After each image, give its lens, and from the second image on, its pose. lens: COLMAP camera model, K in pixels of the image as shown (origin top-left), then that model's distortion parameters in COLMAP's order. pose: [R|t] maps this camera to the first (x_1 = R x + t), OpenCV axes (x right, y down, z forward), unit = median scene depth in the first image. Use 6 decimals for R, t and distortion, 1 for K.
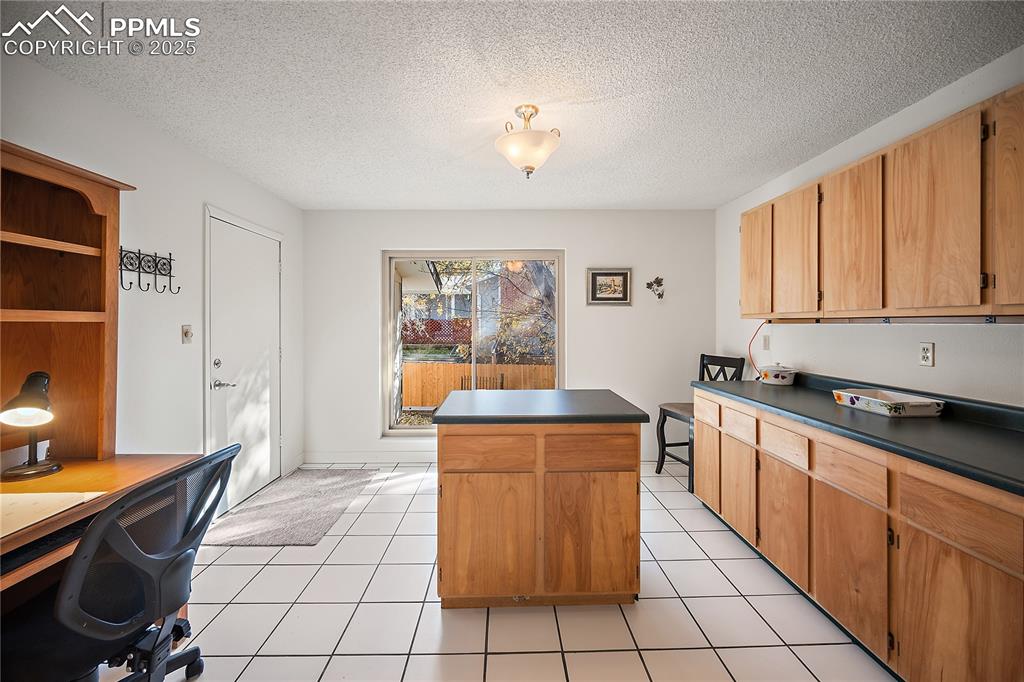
lens RADIAL K [[406.8, 0, 510.4], [0, 406.8, 324.4], [0, 0, 1]] dist [-0.000612, -0.000037]
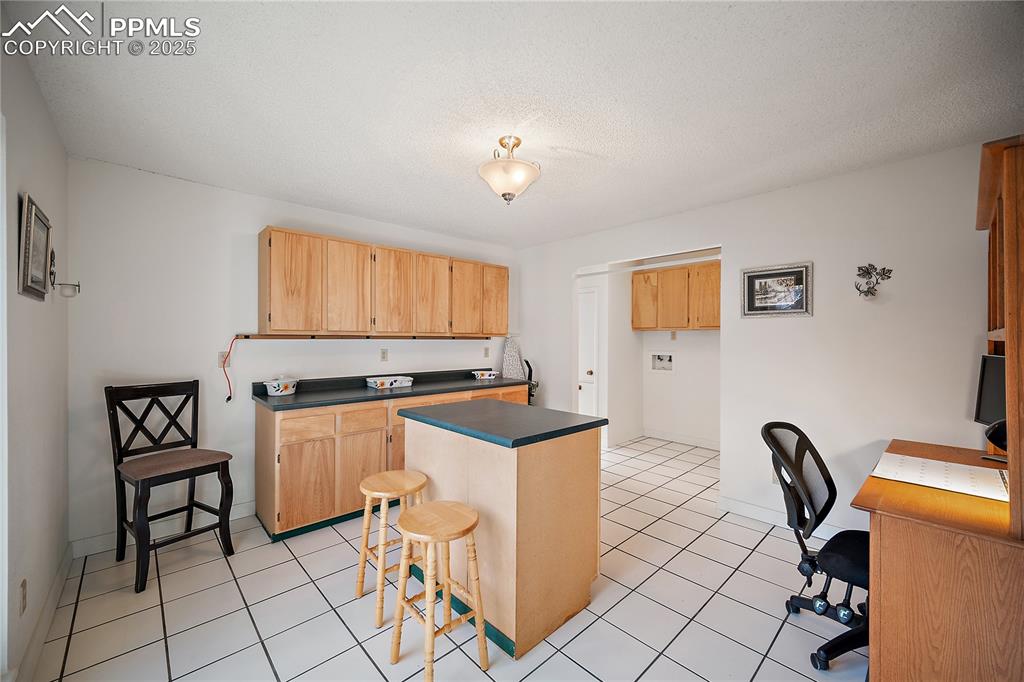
lens RADIAL K [[406.8, 0, 511.1], [0, 406.8, 338.4], [0, 0, 1]] dist [-0.000612, -0.000037]
pose [[-0.670822, 0.004360, 0.741606, -0.786748], [0.001500, 0.999989, -0.004522, 0.002219], [-0.741617, -0.001921, -0.670820, 1.776138]]
